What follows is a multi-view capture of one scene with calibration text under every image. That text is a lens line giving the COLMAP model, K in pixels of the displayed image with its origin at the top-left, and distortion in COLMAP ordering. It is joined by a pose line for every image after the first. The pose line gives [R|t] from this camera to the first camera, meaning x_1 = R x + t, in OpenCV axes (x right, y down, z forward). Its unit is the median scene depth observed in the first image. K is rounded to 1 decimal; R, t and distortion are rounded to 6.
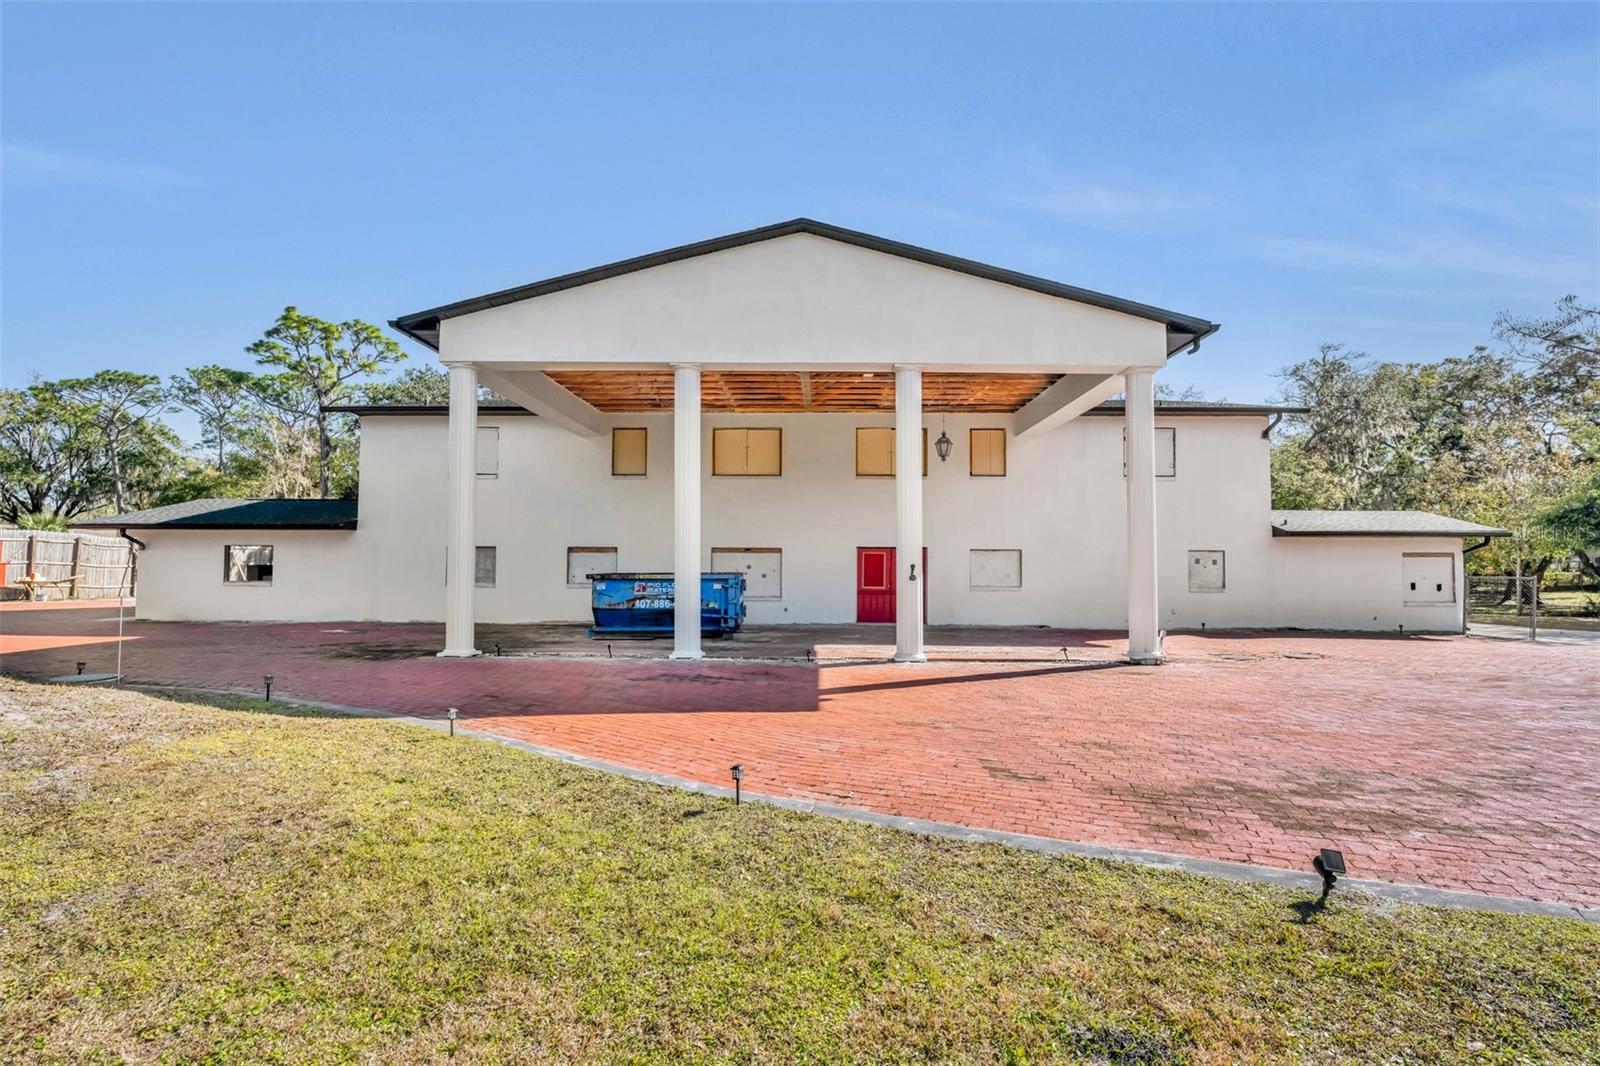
lens RADIAL K [[637.4, 0, 792.4], [0, 637.4, 536.6], [0, 0, 1]] dist [-0.001222, -0.000019]
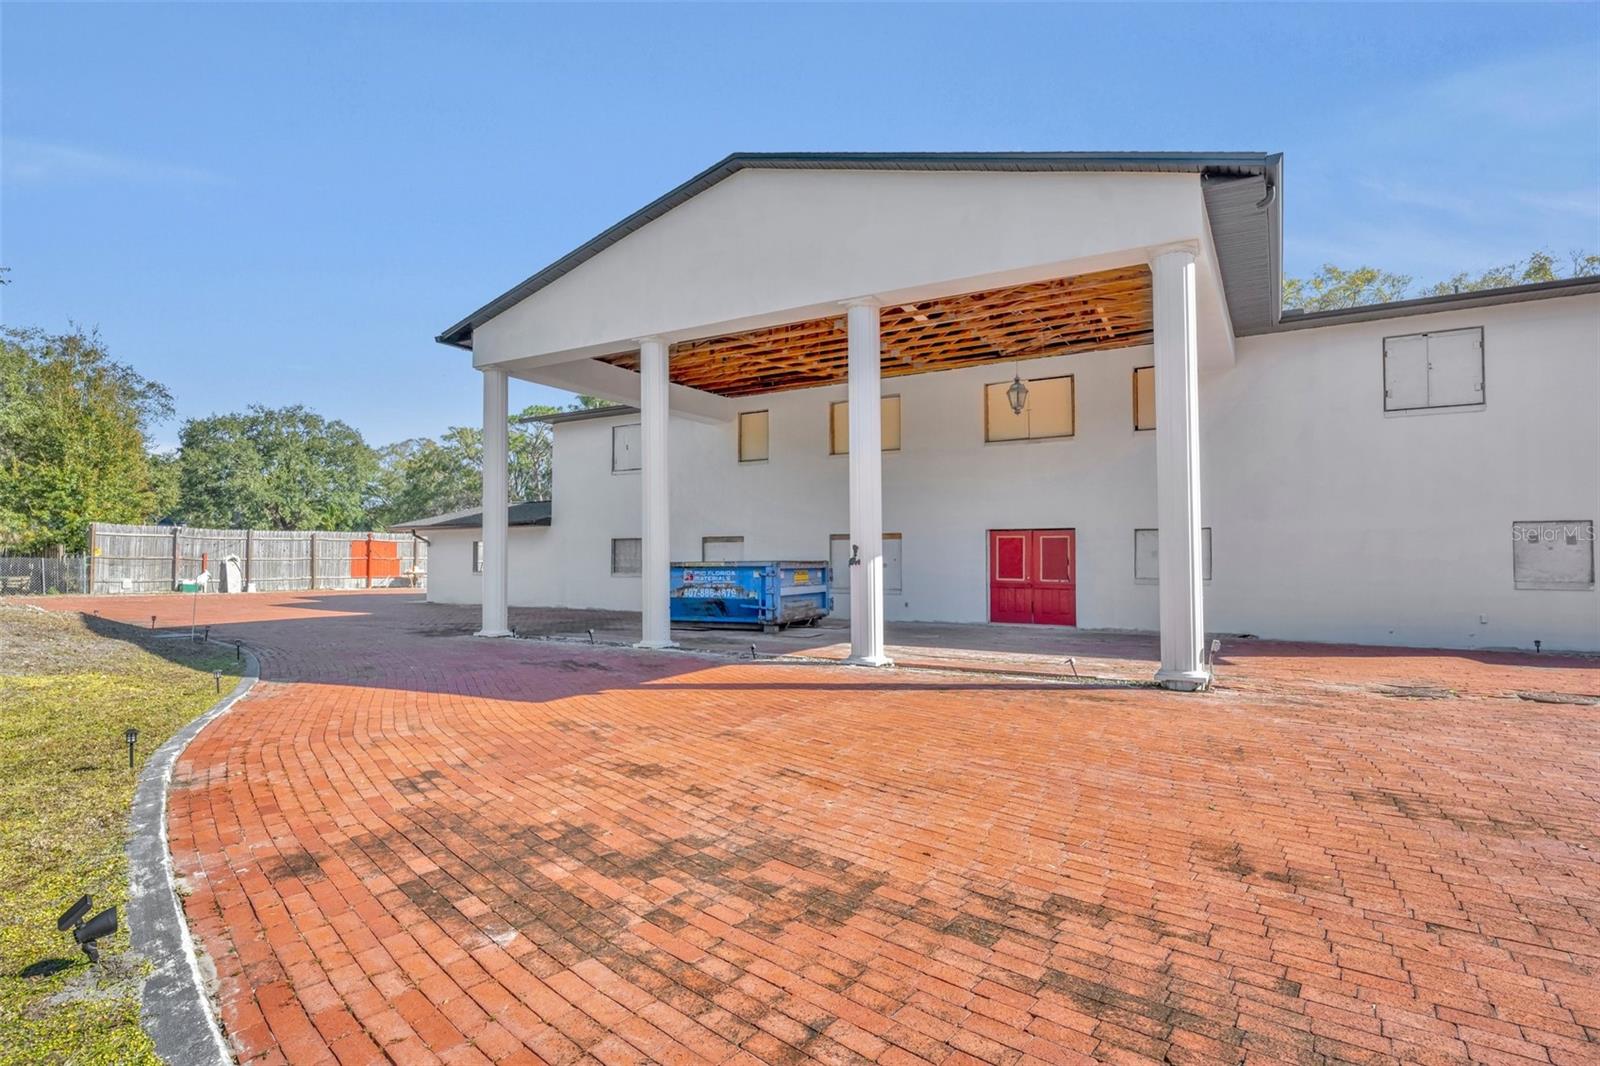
lens RADIAL K [[701.2, 0, 800.0], [0, 701.2, 533.0], [0, 0, 1]] dist [0.000857, 0.000074]
pose [[0.902764, -0.022291, -0.429557, 0.370212], [0.024995, 0.999687, 0.000652, 0.018854], [0.429408, -0.011326, 0.903039, 0.116601]]
